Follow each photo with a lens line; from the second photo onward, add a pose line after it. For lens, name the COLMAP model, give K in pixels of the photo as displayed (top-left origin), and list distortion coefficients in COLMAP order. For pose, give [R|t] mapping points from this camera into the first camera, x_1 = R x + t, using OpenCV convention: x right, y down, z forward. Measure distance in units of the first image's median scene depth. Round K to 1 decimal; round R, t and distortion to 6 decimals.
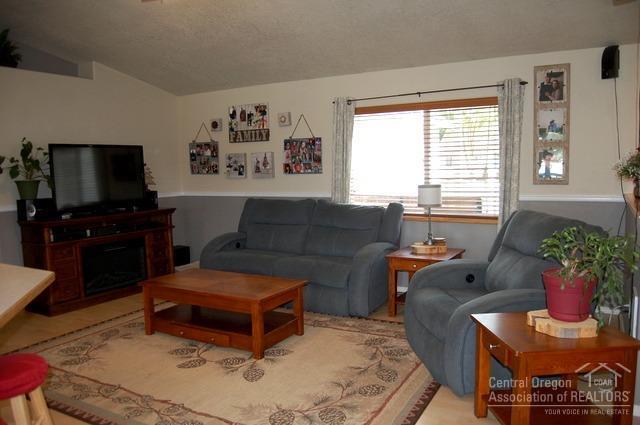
lens RADIAL K [[496.3, 0, 320.0], [0, 496.3, 212.5], [0, 0, 1]] dist [-0.067773, 0.008164]
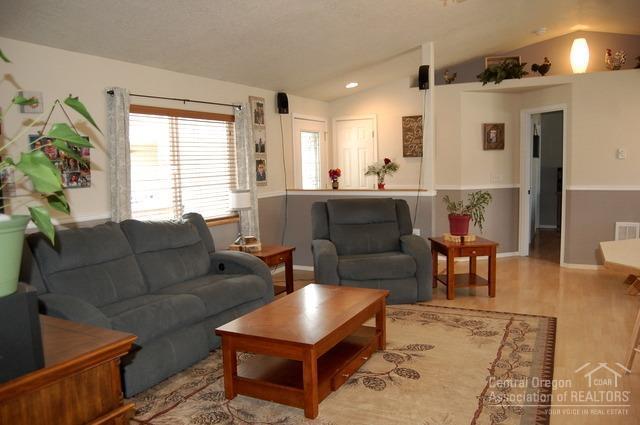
lens RADIAL K [[496.3, 0, 320.0], [0, 496.3, 212.5], [0, 0, 1]] dist [-0.067773, 0.008164]
pose [[-0.028008, -0.076959, 0.996641, -0.742637], [0.120422, 0.989511, 0.079793, -0.061405], [-0.992328, 0.122252, -0.018447, 0.720036]]
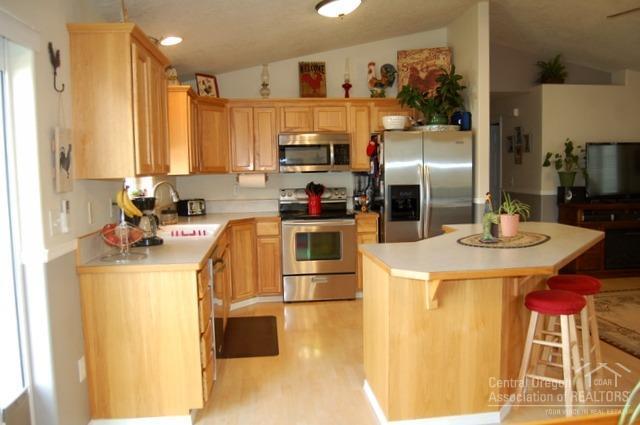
lens RADIAL K [[496.3, 0, 320.0], [0, 496.3, 212.5], [0, 0, 1]] dist [-0.067773, 0.008164]
pose [[0.578527, 0.082372, -0.811493, 0.073685], [-0.076800, 0.995969, 0.046346, 0.031924], [0.812040, 0.035510, 0.582521, -0.279945]]
